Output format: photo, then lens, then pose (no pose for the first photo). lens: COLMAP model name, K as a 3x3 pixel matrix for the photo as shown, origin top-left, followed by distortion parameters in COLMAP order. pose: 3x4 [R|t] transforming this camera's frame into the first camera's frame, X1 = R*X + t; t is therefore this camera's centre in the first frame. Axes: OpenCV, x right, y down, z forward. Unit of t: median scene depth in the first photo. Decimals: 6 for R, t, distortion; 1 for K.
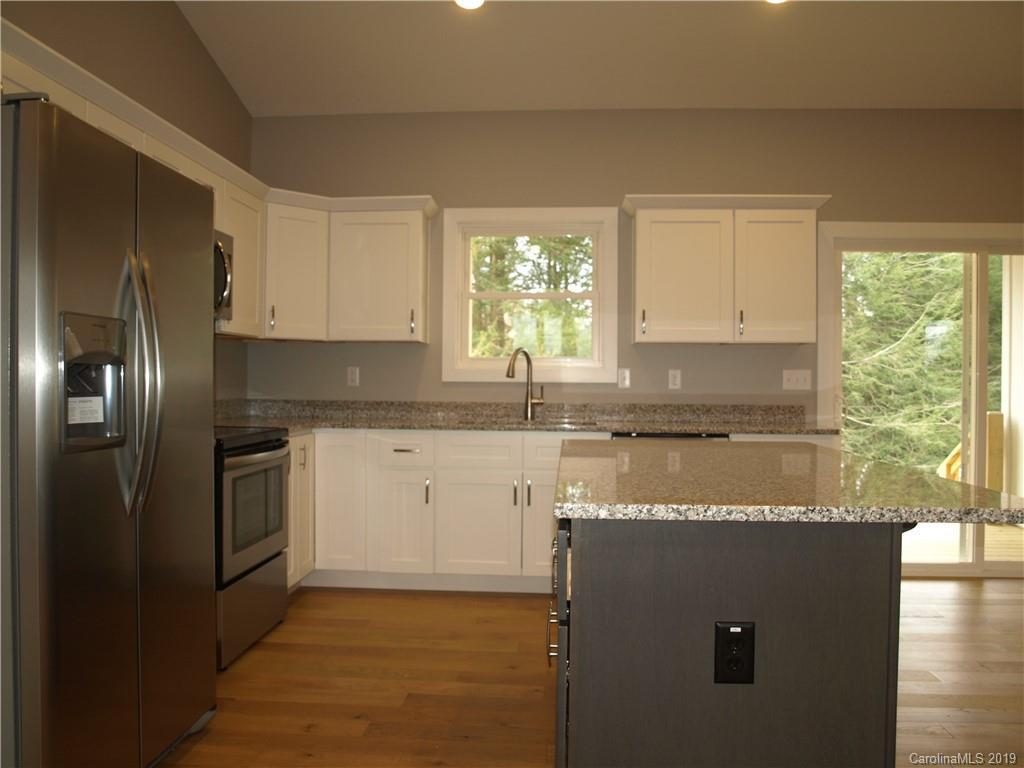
lens RADIAL K [[826.6, 0, 504.3], [0, 826.6, 379.0], [0, 0, 1]] dist [-0.109880, 0.063724]
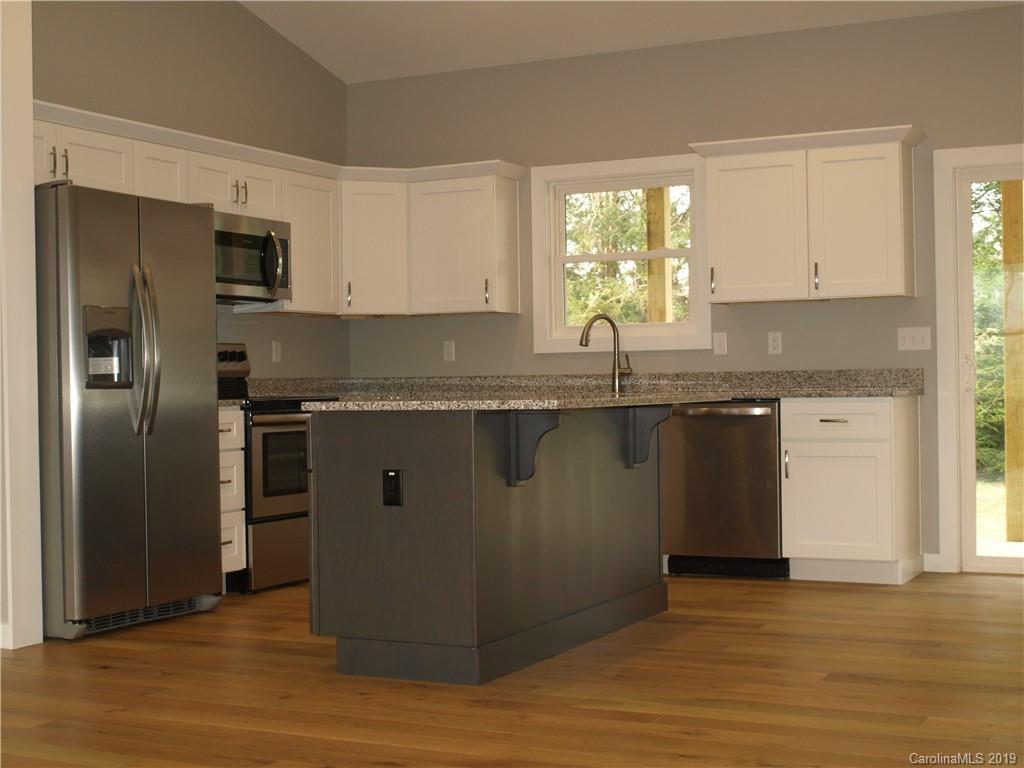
lens RADIAL K [[1520.7, 0, 512.0], [0, 1520.7, 384.0], [0, 0, 1]] dist [-0.043131, -0.061470]
pose [[0.925269, -0.021383, -0.378708, 0.574353], [0.022510, 0.999746, -0.001450, 0.041340], [0.378642, -0.007183, 0.925515, -0.624622]]
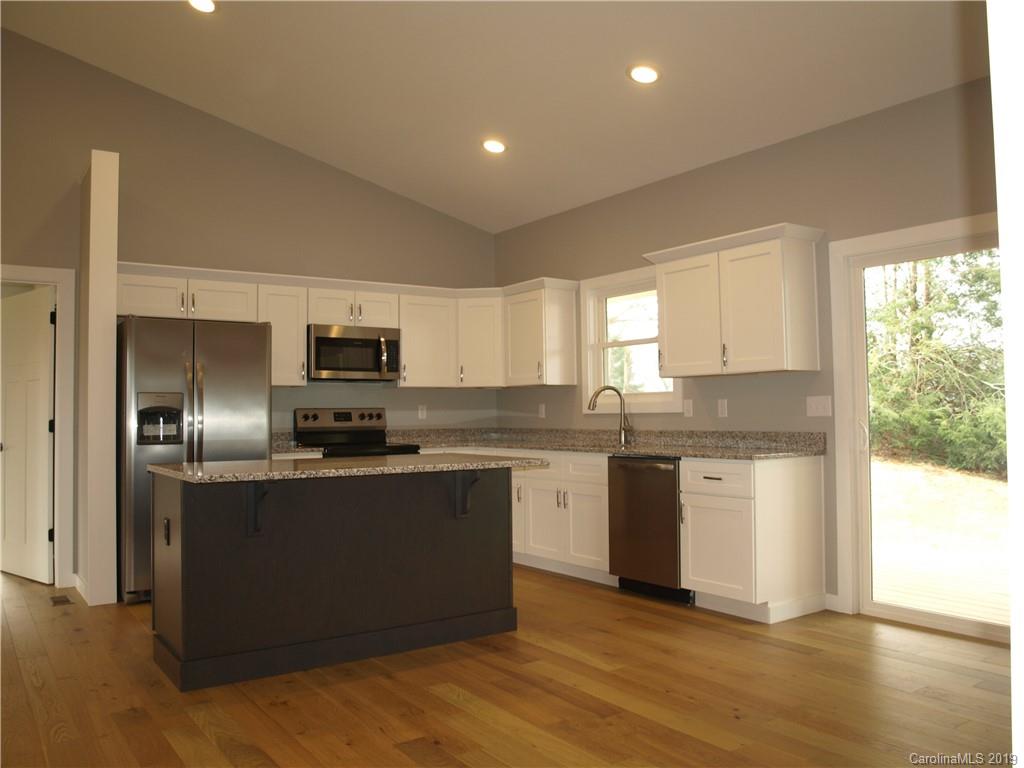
lens RADIAL K [[826.6, 0, 504.3], [0, 826.6, 379.0], [0, 0, 1]] dist [-0.109880, 0.063724]
pose [[0.631313, -0.047306, -0.774084, 0.889320], [0.016561, 0.998733, -0.047529, 0.008725], [0.775351, 0.017185, 0.631296, 0.088595]]
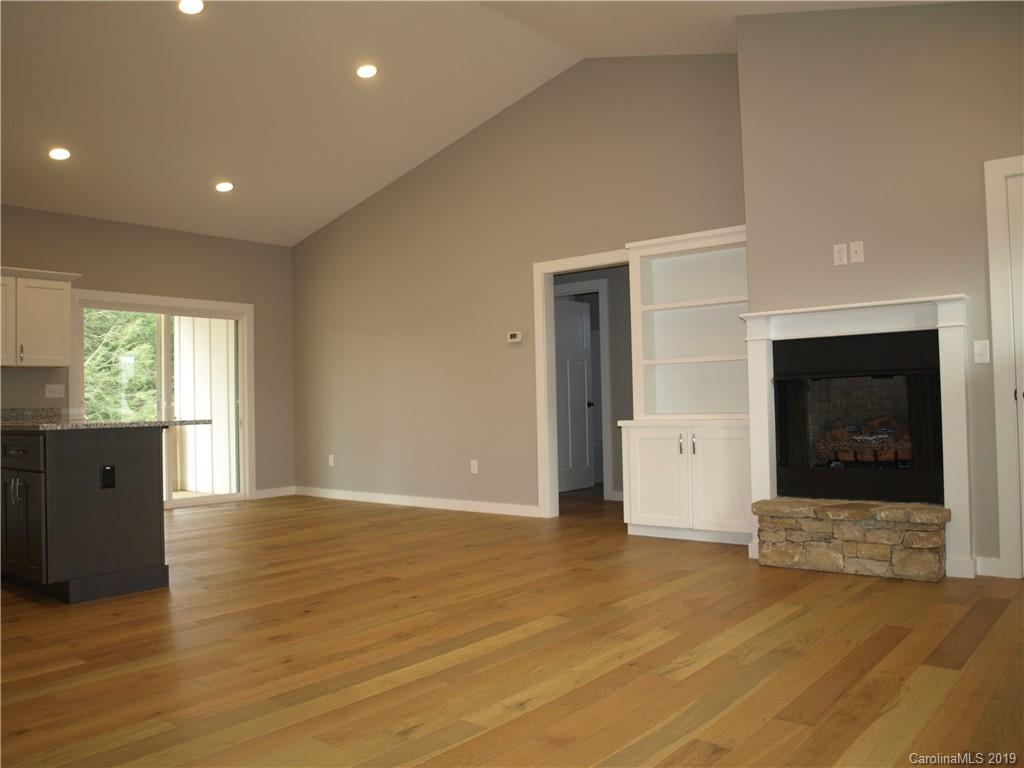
lens RADIAL K [[826.6, 0, 504.3], [0, 826.6, 379.0], [0, 0, 1]] dist [-0.109880, 0.063724]
pose [[0.576781, 0.001616, 0.816897, -0.384498], [0.026784, 0.999423, -0.020889, 0.032389], [-0.816460, 0.033928, 0.576405, -0.551262]]
